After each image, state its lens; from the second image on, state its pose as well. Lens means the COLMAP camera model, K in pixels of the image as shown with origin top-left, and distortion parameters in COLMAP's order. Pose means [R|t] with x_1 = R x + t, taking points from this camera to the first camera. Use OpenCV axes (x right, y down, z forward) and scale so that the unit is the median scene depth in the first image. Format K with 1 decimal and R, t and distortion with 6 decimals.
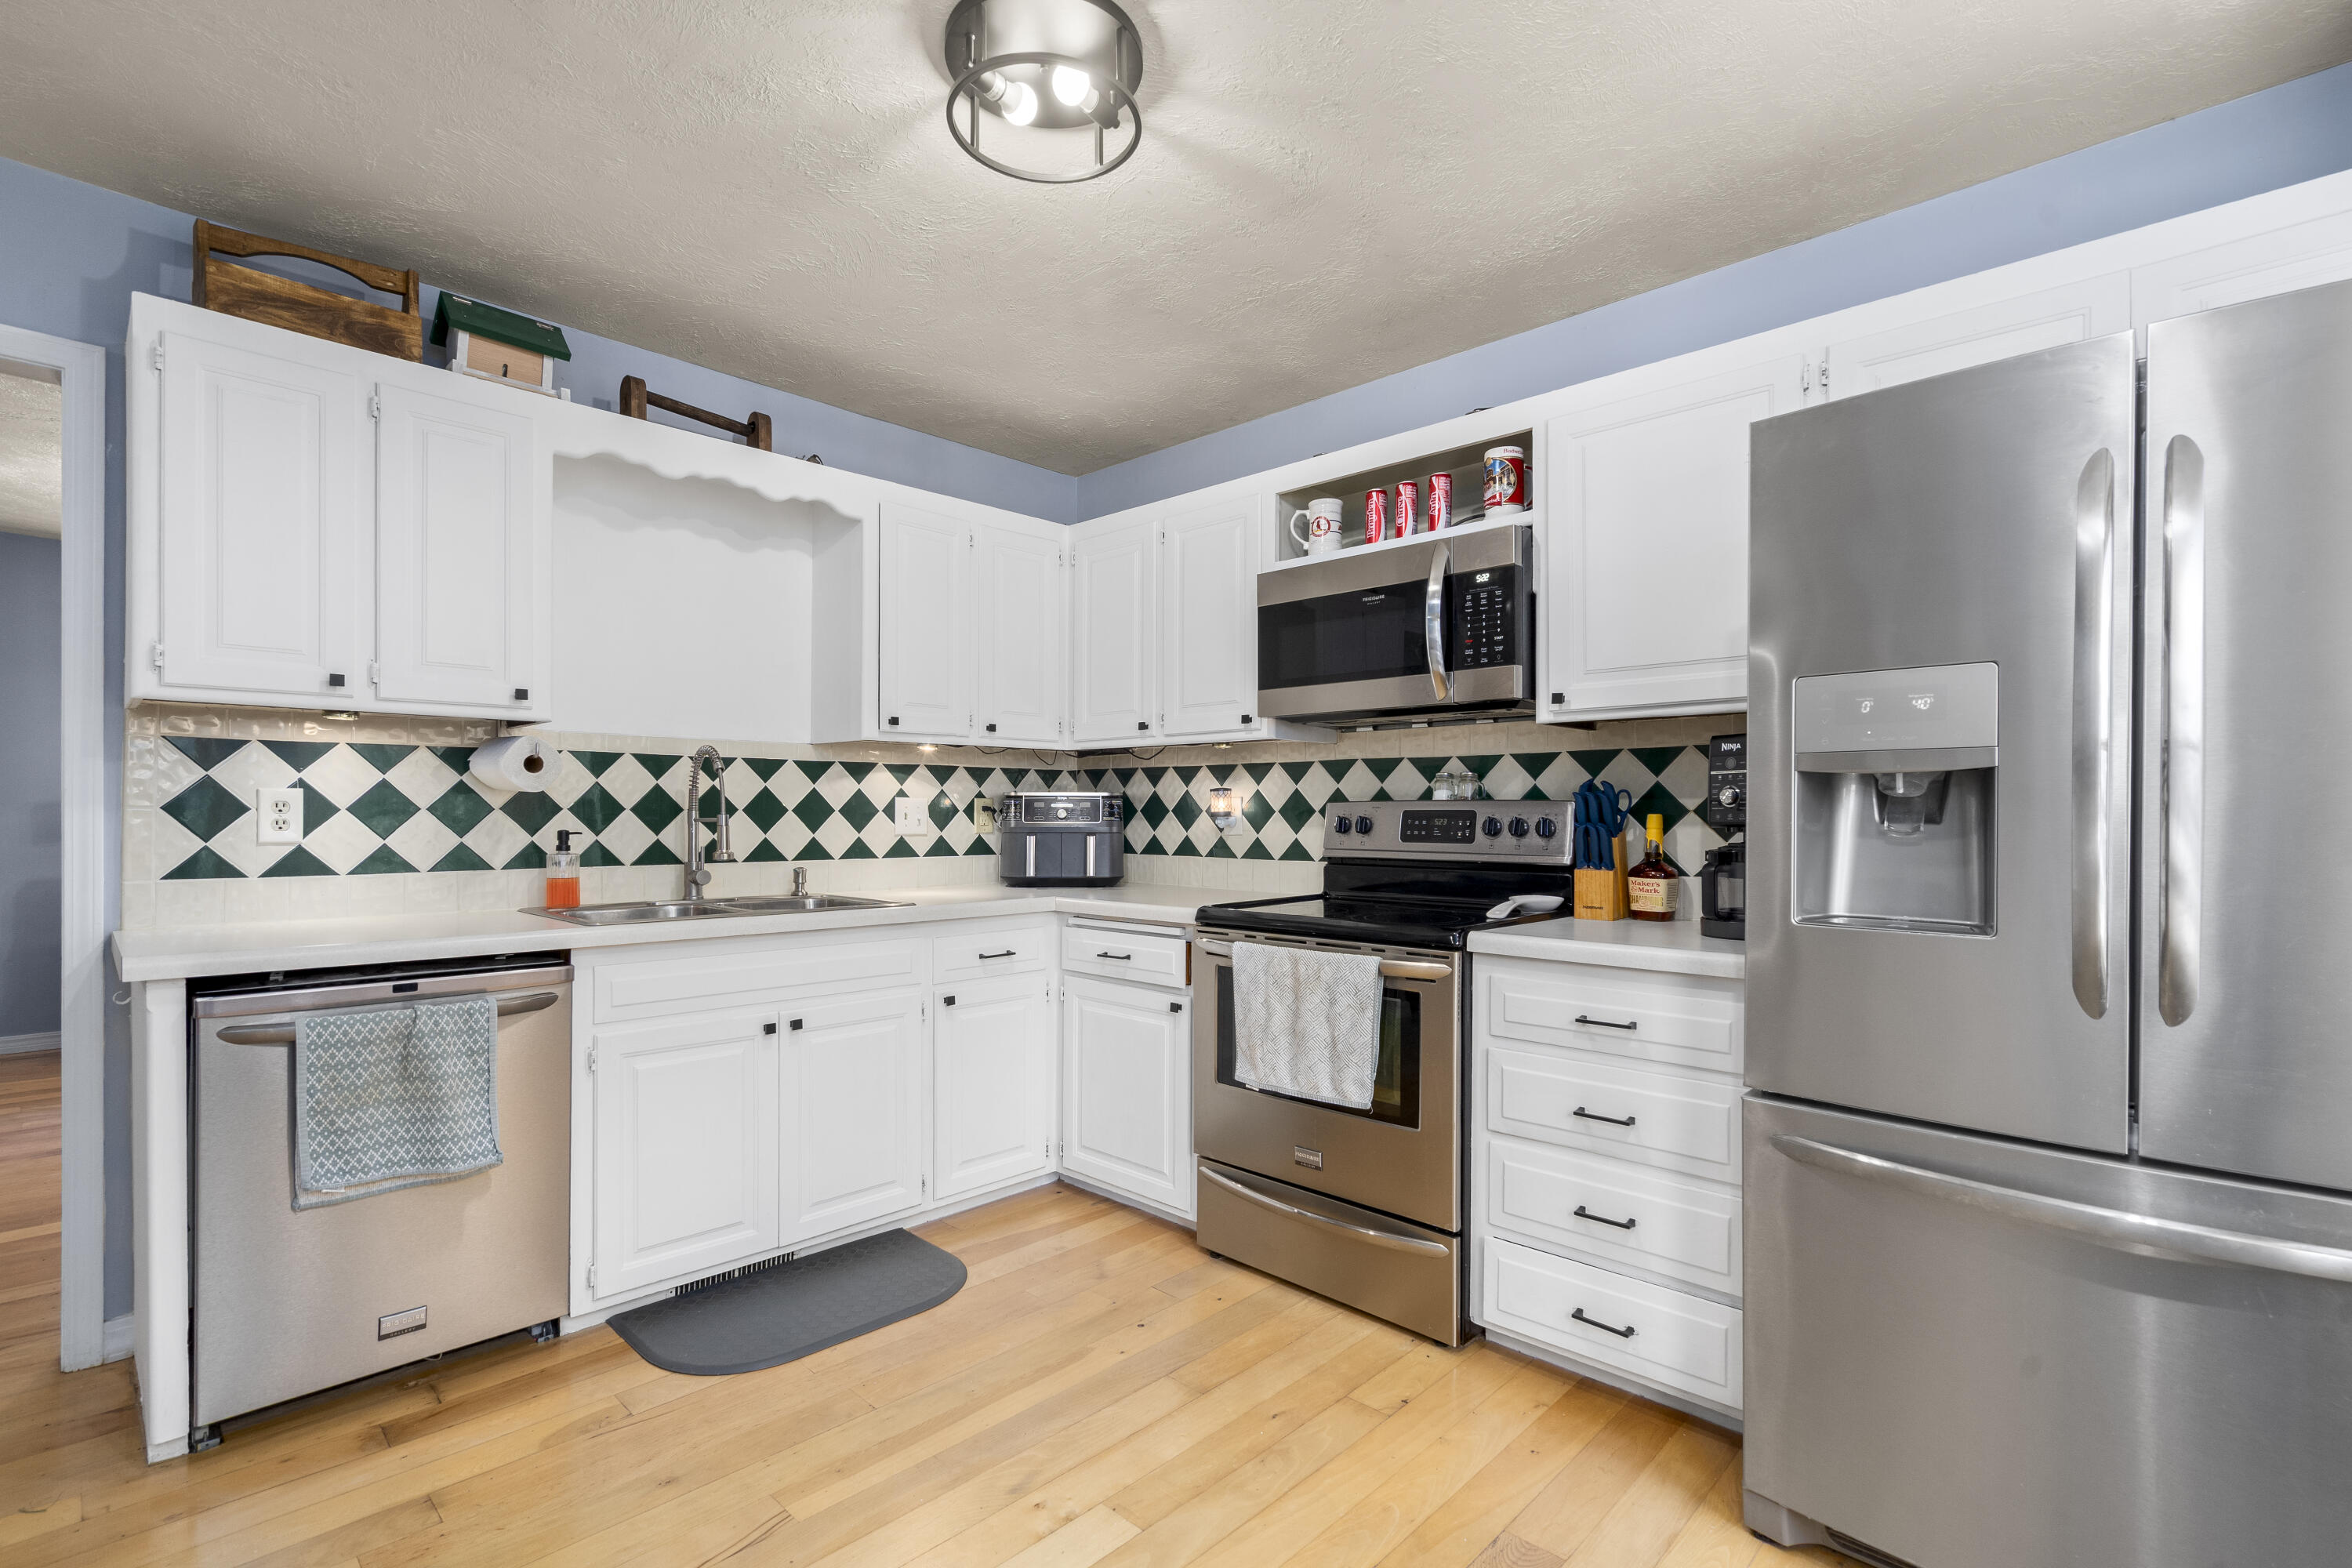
lens RADIAL K [[1074.7, 0, 1155.9], [0, 1074.7, 816.9], [0, 0, 1]] dist [0.000045, 0.000200]
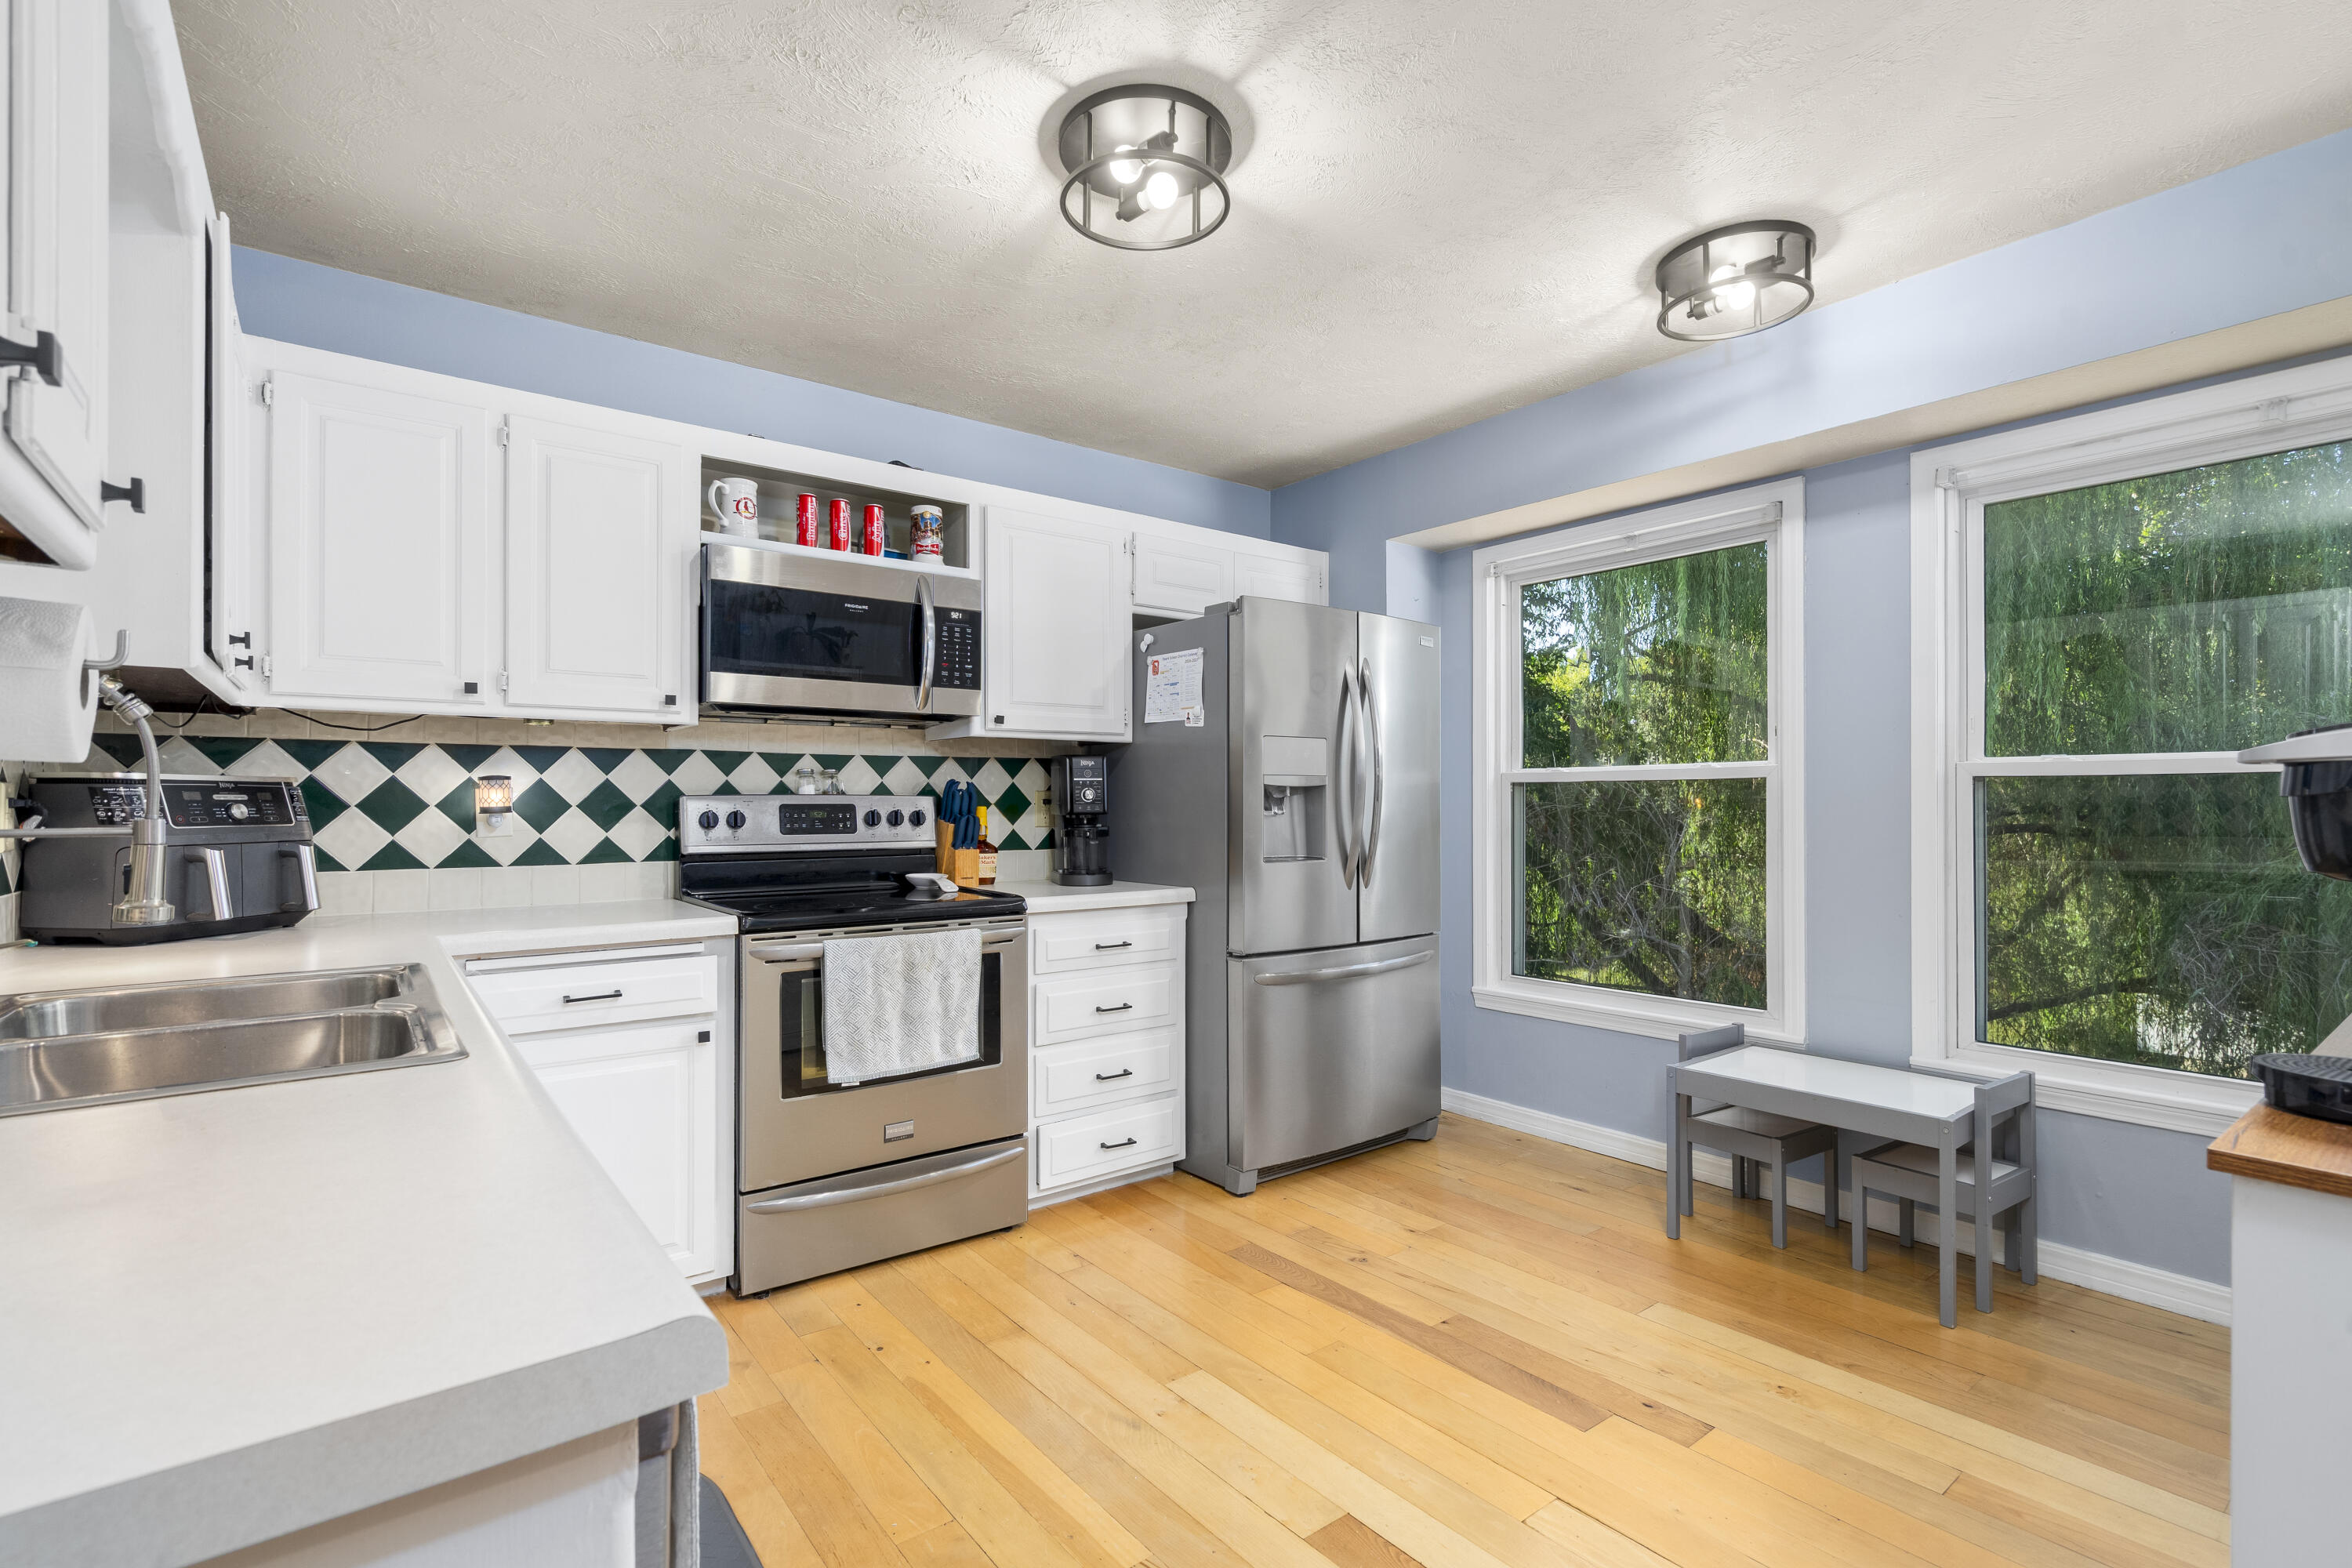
lens RADIAL K [[1074.7, 0, 1172.8], [0, 1074.7, 794.6], [0, 0, 1]] dist [0.000045, 0.000200]
pose [[0.144019, 0.004591, 0.989564, -0.786211], [0.005906, 0.999967, -0.005499, -0.007884], [-0.989557, 0.006636, 0.143987, 0.517149]]
